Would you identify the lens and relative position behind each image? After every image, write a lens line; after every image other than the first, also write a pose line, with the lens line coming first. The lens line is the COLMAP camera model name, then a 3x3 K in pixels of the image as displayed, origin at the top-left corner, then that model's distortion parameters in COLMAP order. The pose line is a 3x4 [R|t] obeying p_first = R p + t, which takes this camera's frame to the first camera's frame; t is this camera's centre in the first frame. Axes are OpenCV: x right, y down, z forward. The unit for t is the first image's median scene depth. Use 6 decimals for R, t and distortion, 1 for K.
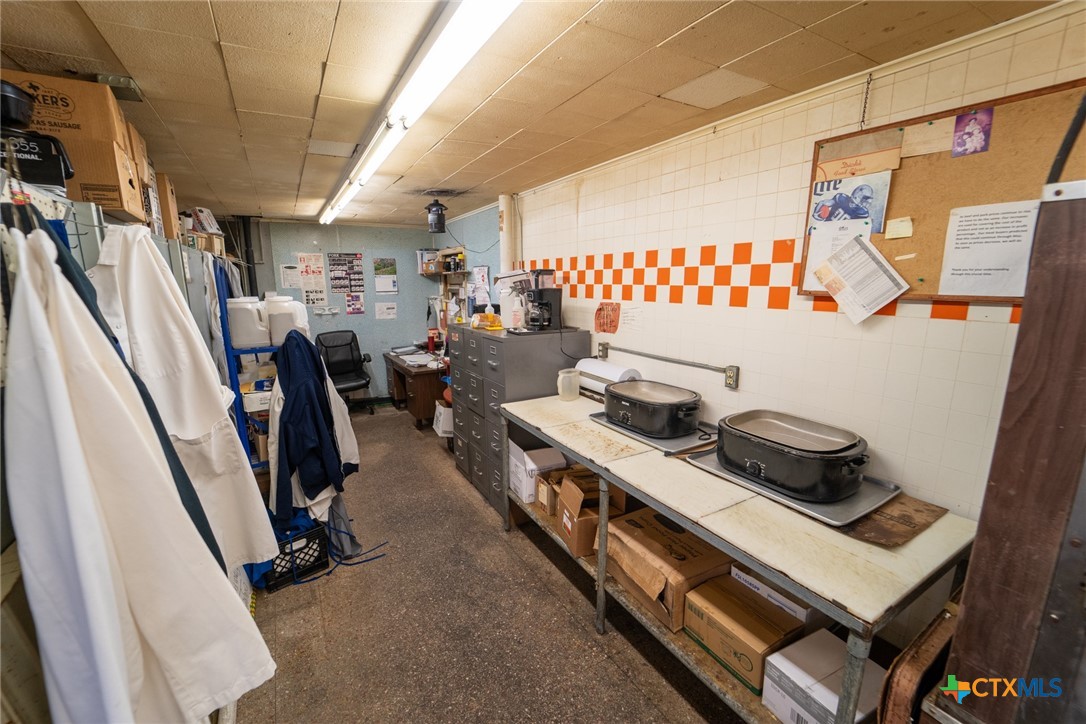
lens RADIAL K [[443.0, 0, 540.5], [0, 443.0, 363.0], [0, 0, 1]] dist [-0.021525, -0.000125]
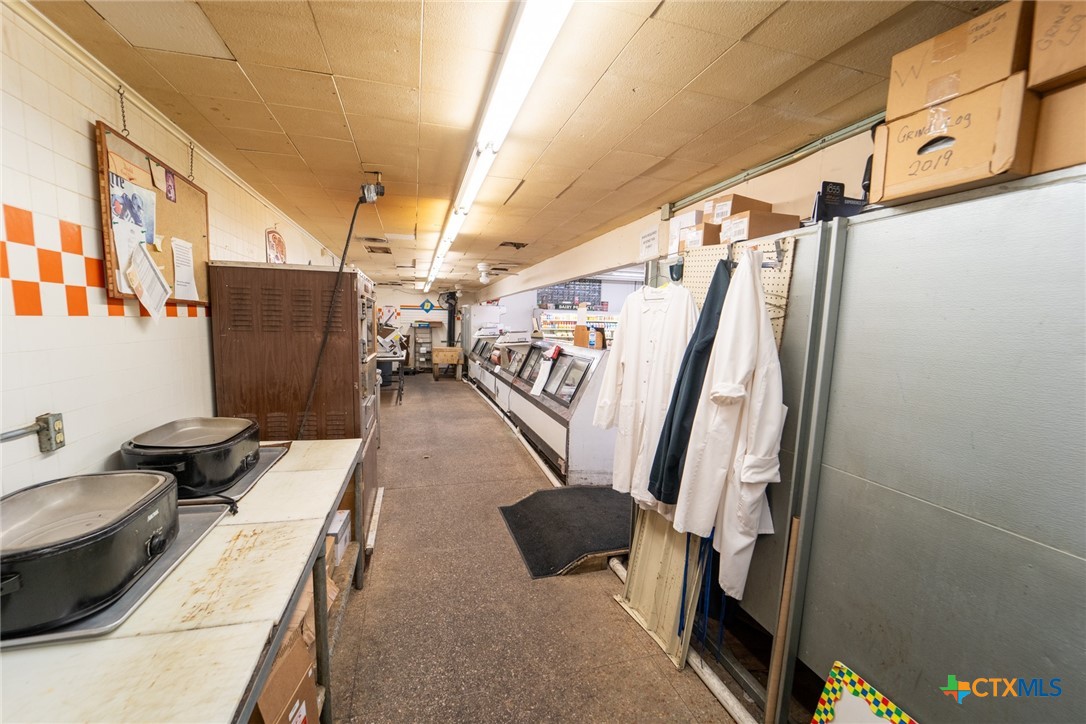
lens RADIAL K [[443.0, 0, 541.9], [0, 443.0, 361.4], [0, 0, 1]] dist [-0.021525, -0.000125]
pose [[-0.966878, -0.037245, 0.252506, -0.395085], [0.031711, 0.964103, 0.263630, -0.216106], [-0.253261, 0.262905, -0.930989, 1.500056]]
